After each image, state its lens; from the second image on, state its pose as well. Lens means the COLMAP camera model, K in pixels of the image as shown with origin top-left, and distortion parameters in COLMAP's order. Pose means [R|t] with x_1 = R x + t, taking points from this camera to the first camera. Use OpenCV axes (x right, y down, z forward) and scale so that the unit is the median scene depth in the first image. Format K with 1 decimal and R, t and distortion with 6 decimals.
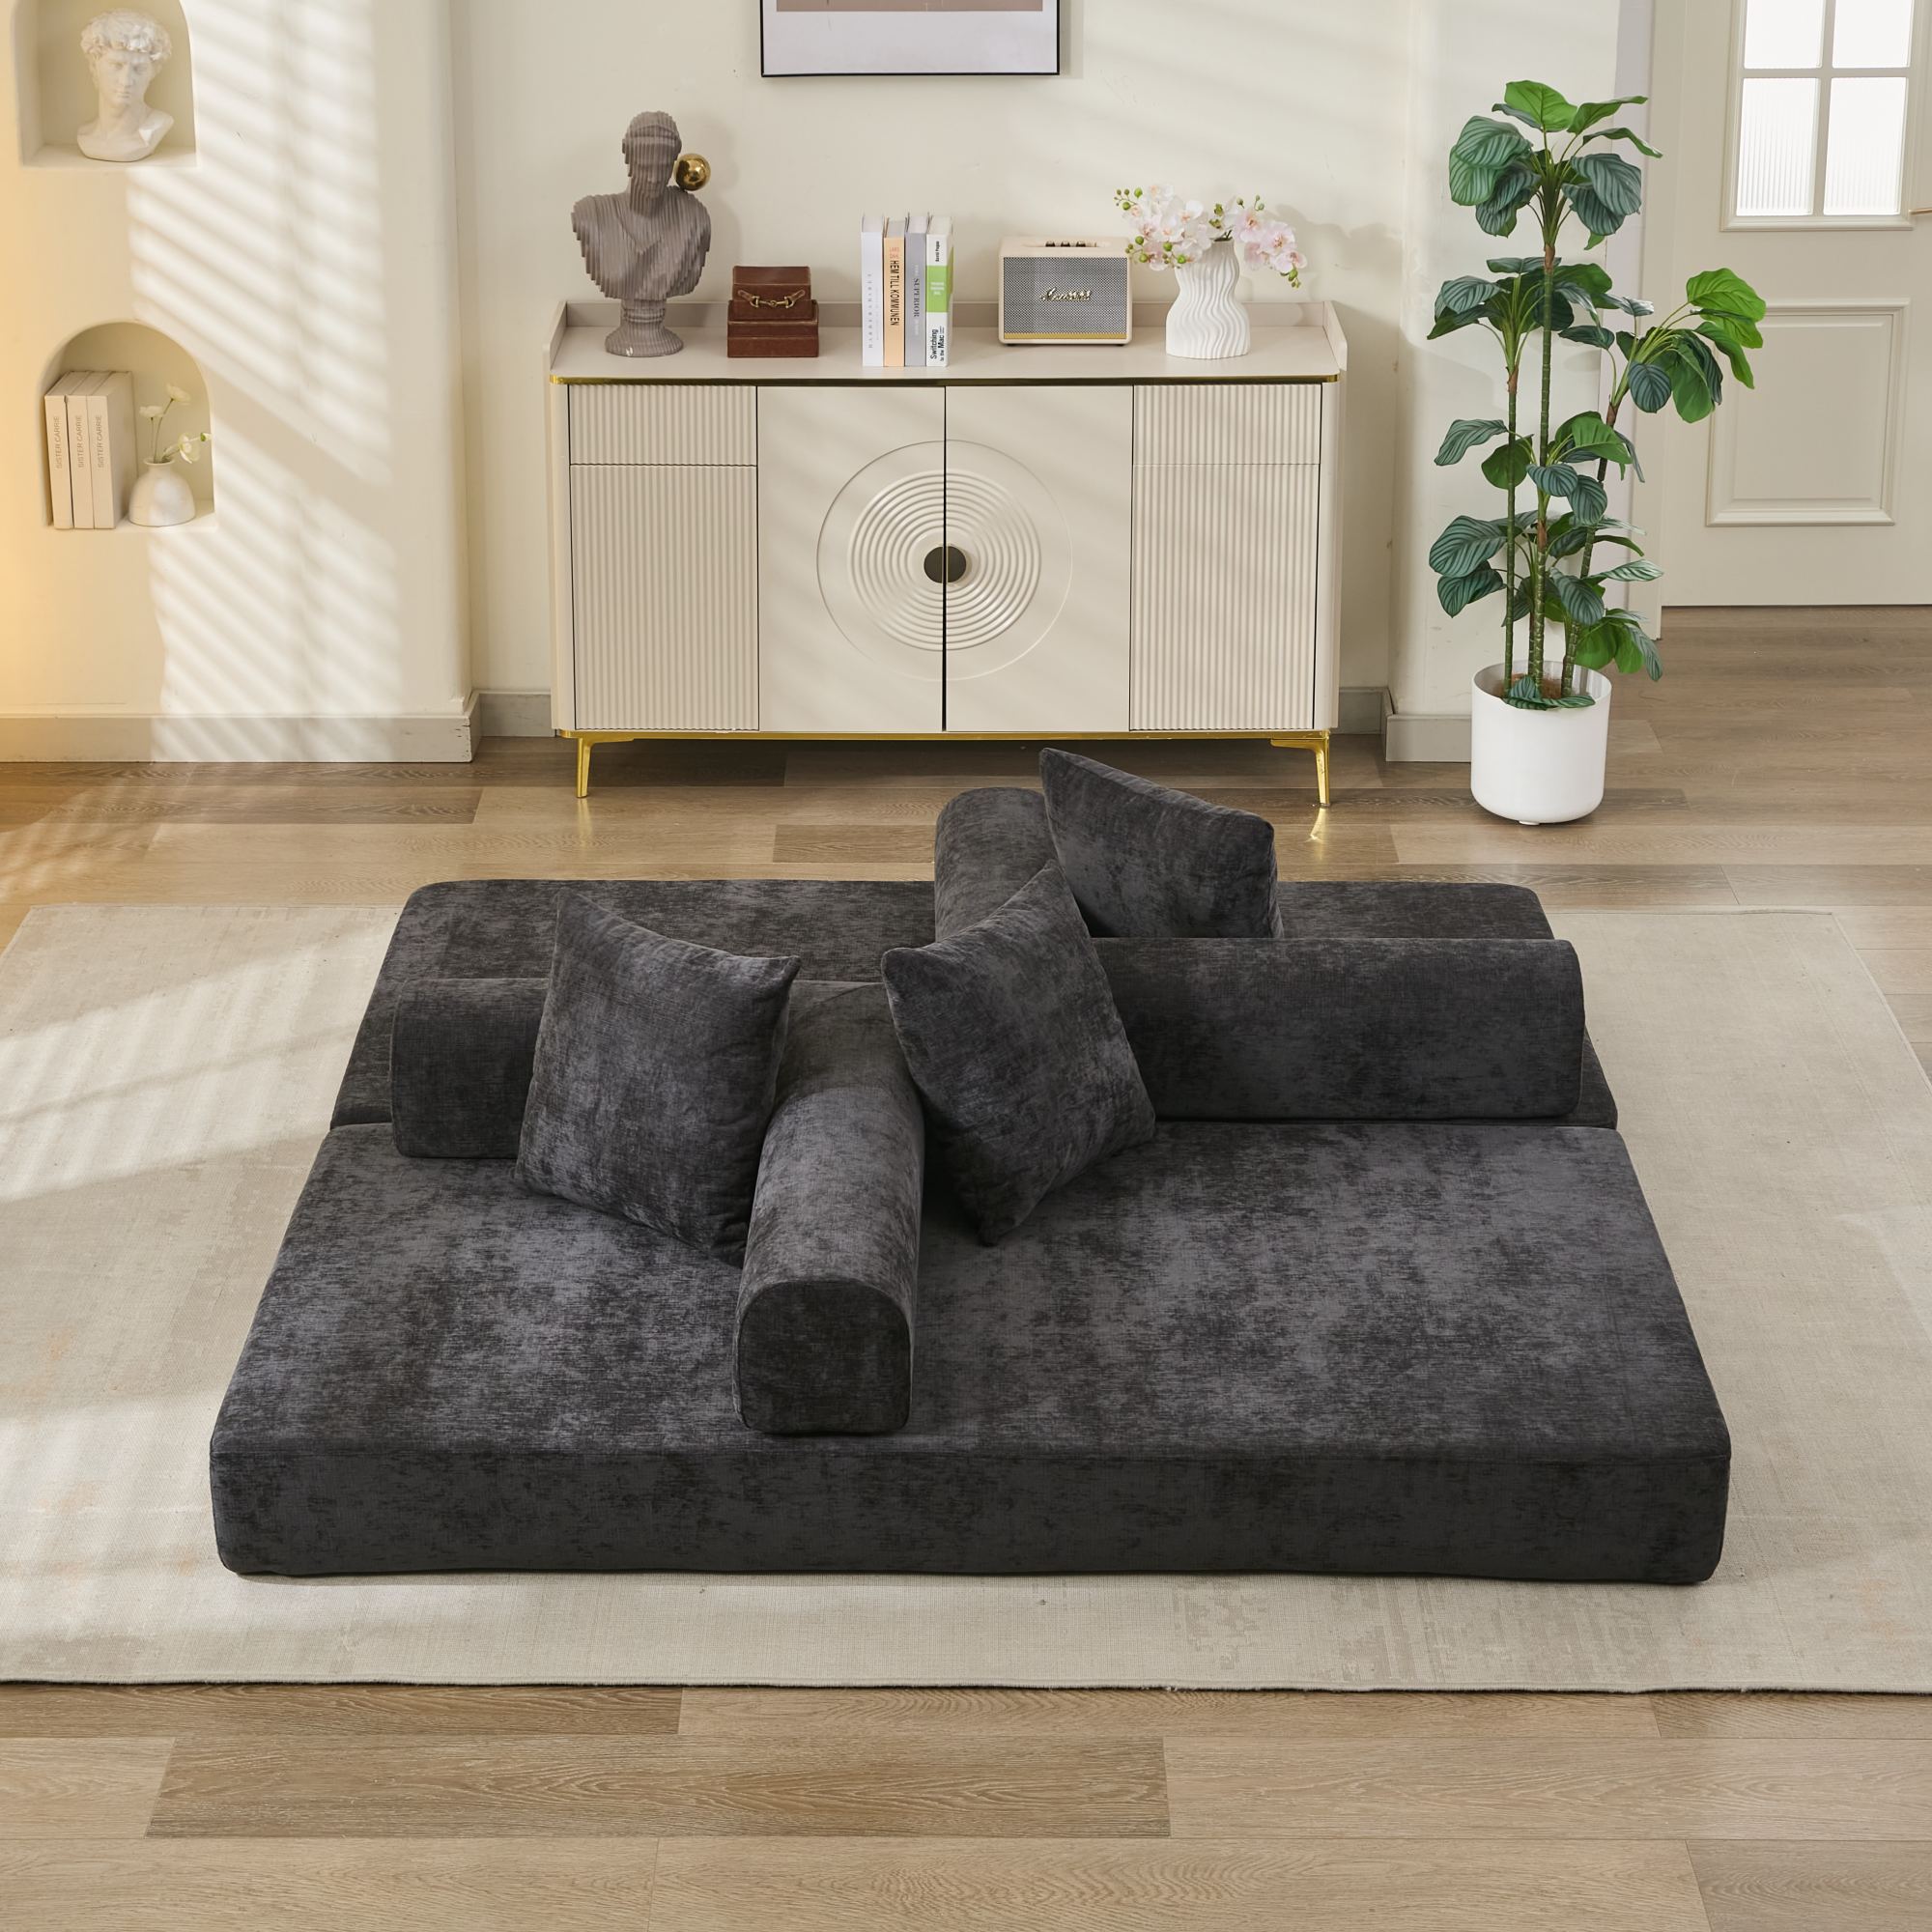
lens RADIAL K [[3839.7, 0, 978.1], [0, 3839.7, 333.8], [0, 0, 1]] dist [0.019880, 0.045154]
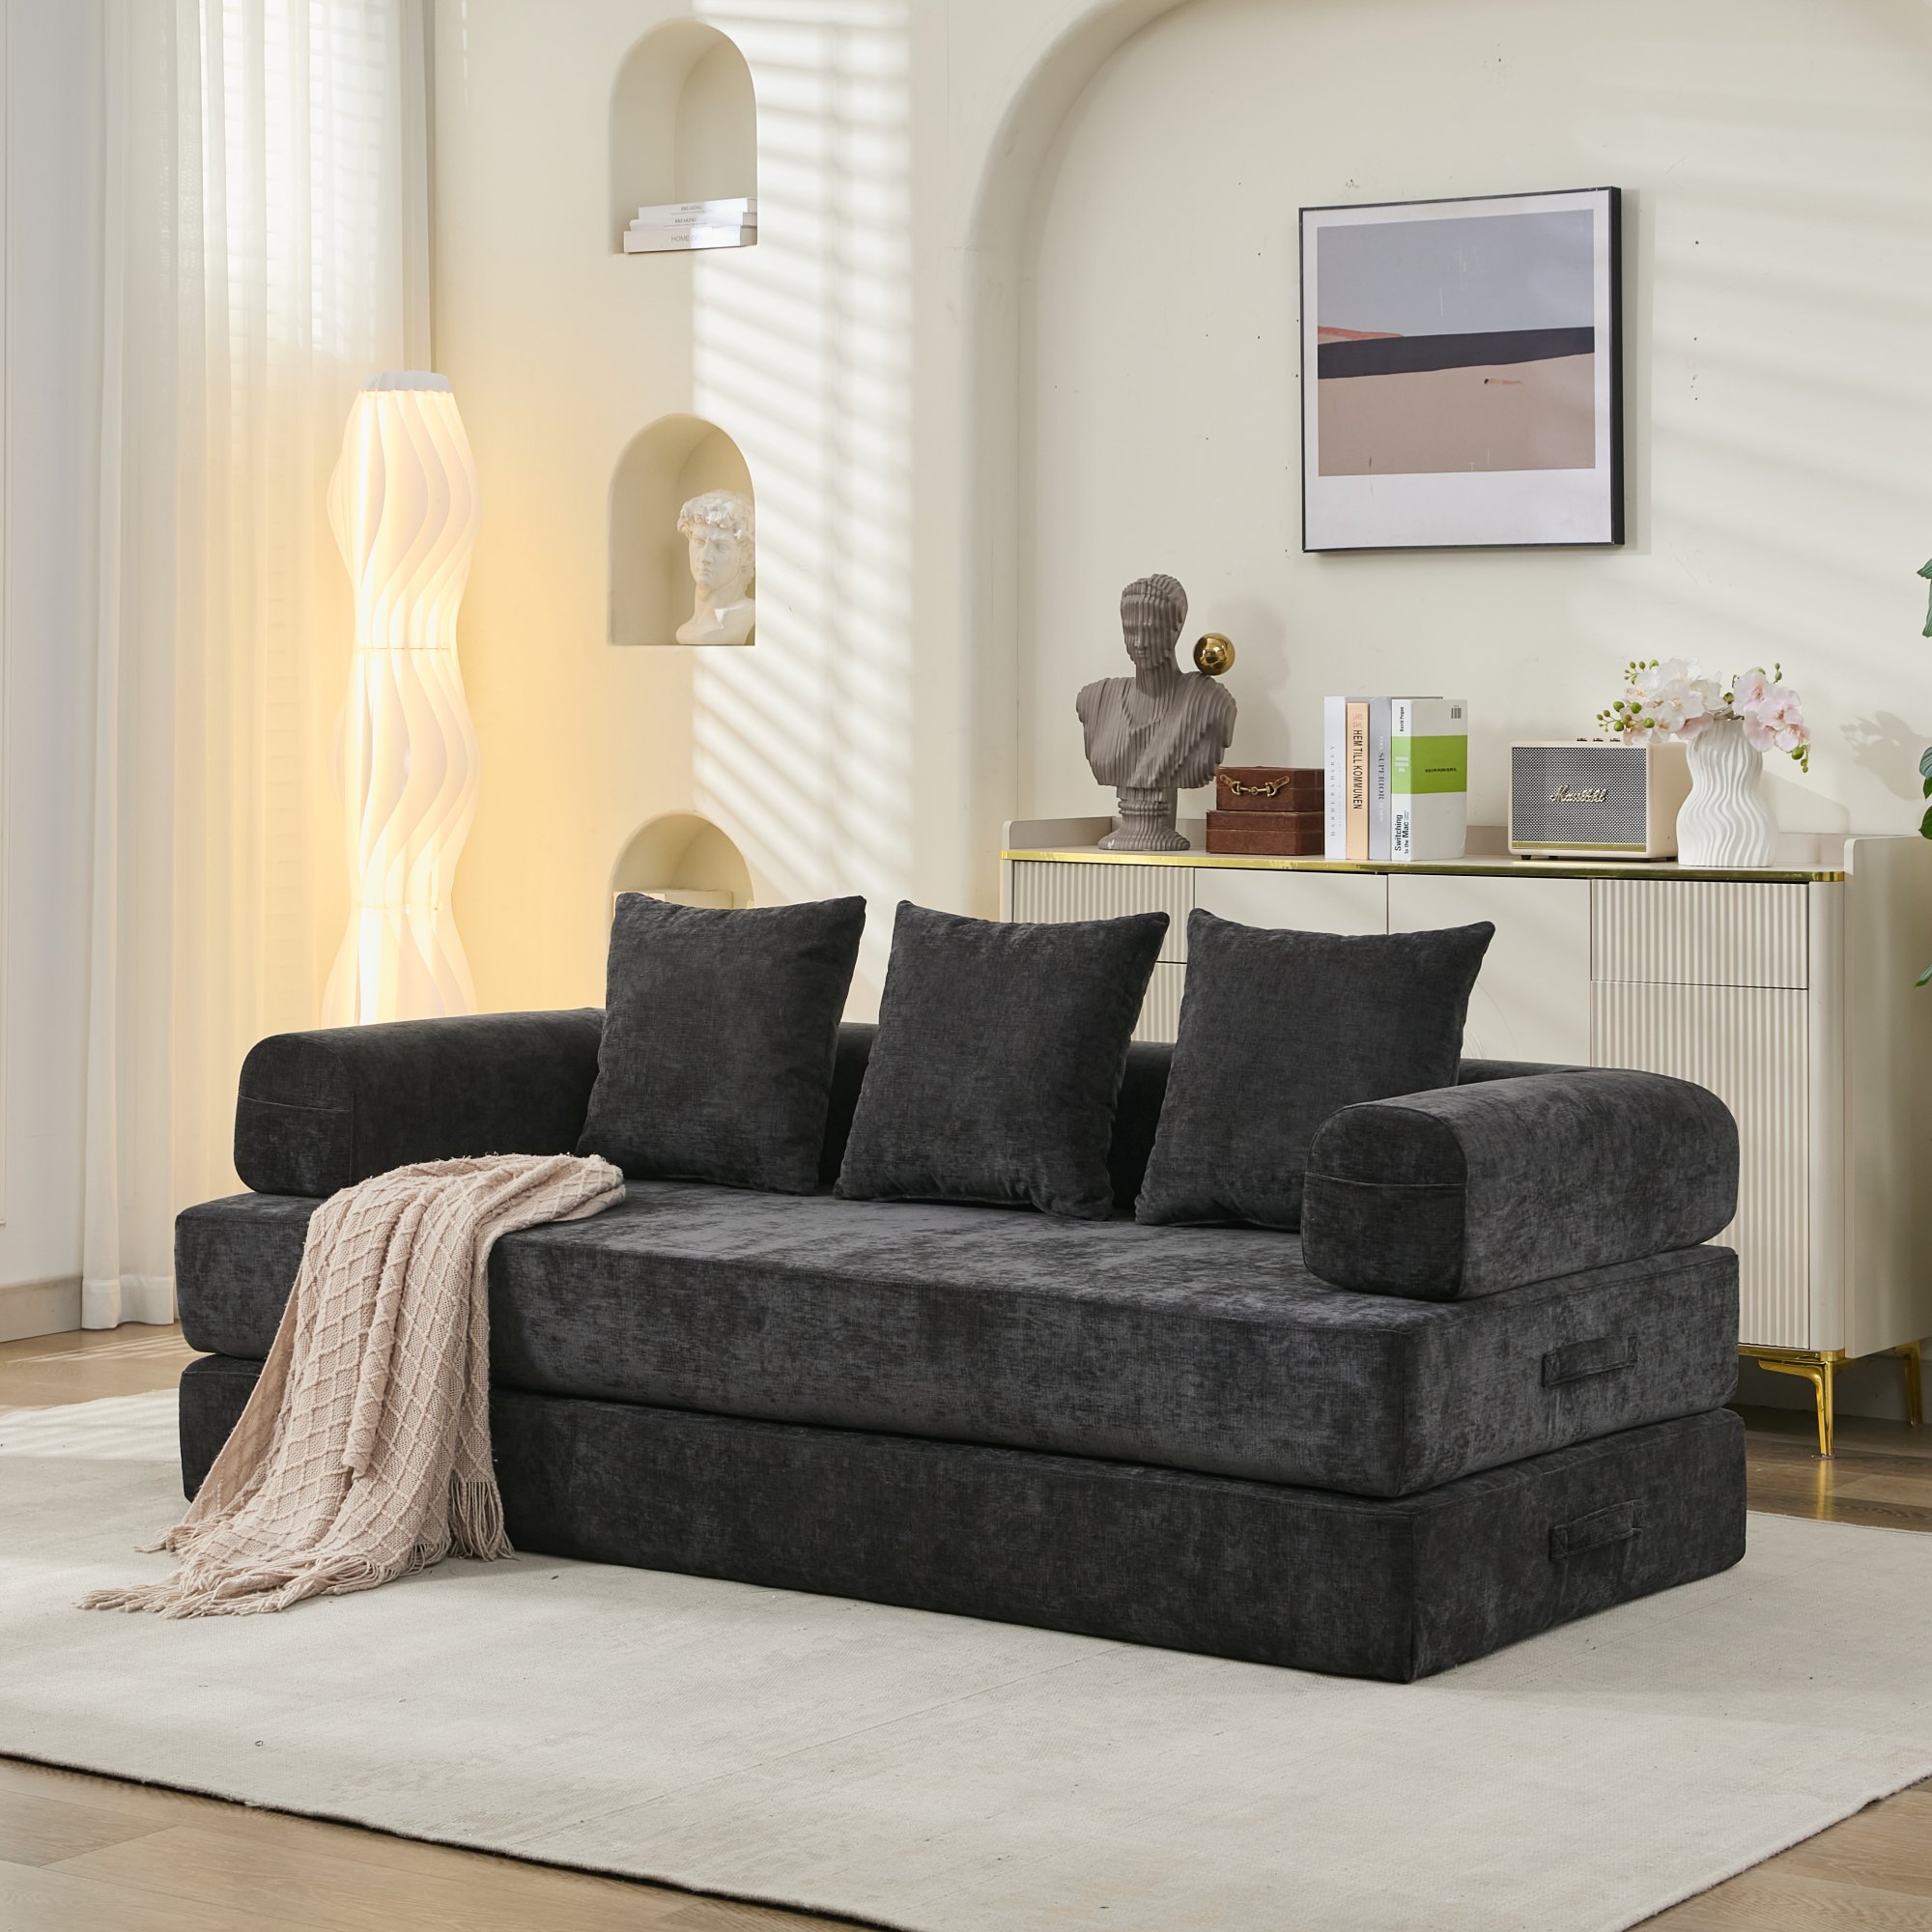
lens RADIAL K [[4441.3, 0, 957.0], [0, 4441.3, 621.2], [0, 0, 1]] dist [0.056857, -0.092504]
pose [[0.823639, -0.007779, -0.567061, 0.468002], [-0.148095, 0.962260, -0.228304, 0.197513], [0.547436, 0.272019, 0.791403, 0.165736]]
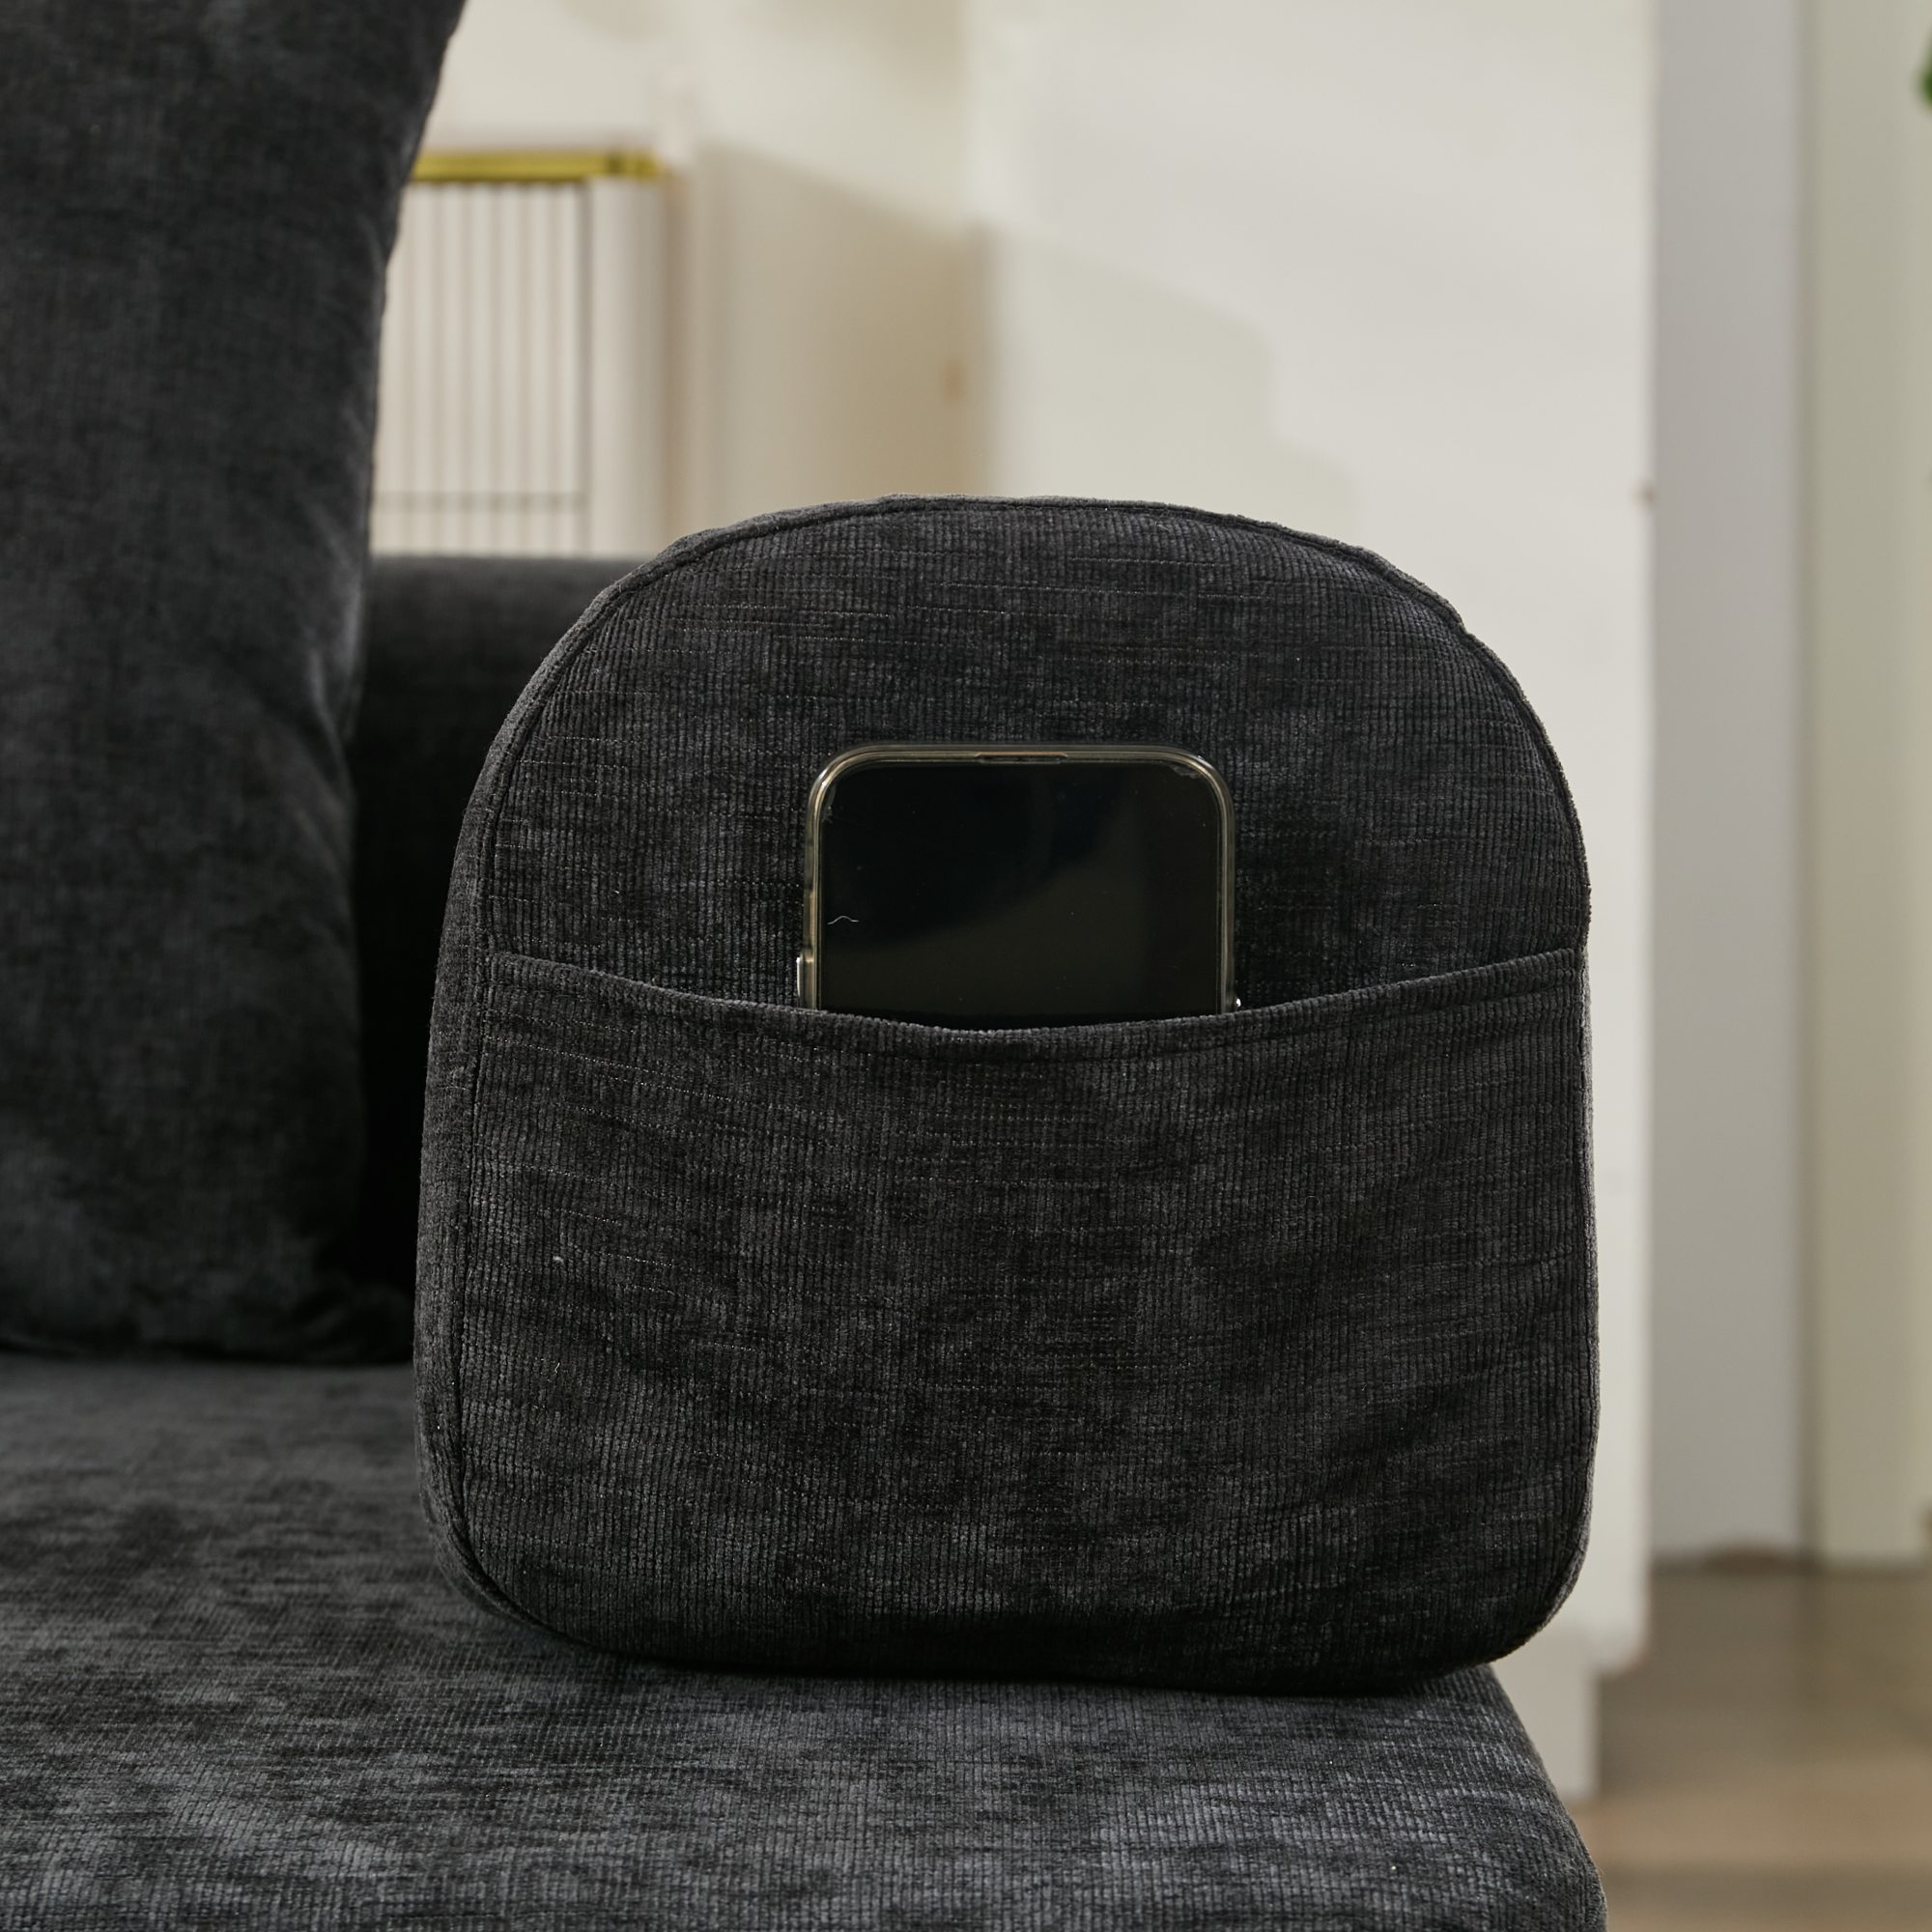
lens RADIAL K [[5018.7, 0, 965.6], [0, 5018.7, 638.7], [0, 0, 1]] dist [-0.026522, -0.363009]
pose [[0.999899, 0.008120, 0.011661, 0.114776], [-0.004848, 0.966353, -0.257175, 0.134707], [-0.013357, 0.257092, 0.966295, 0.670984]]
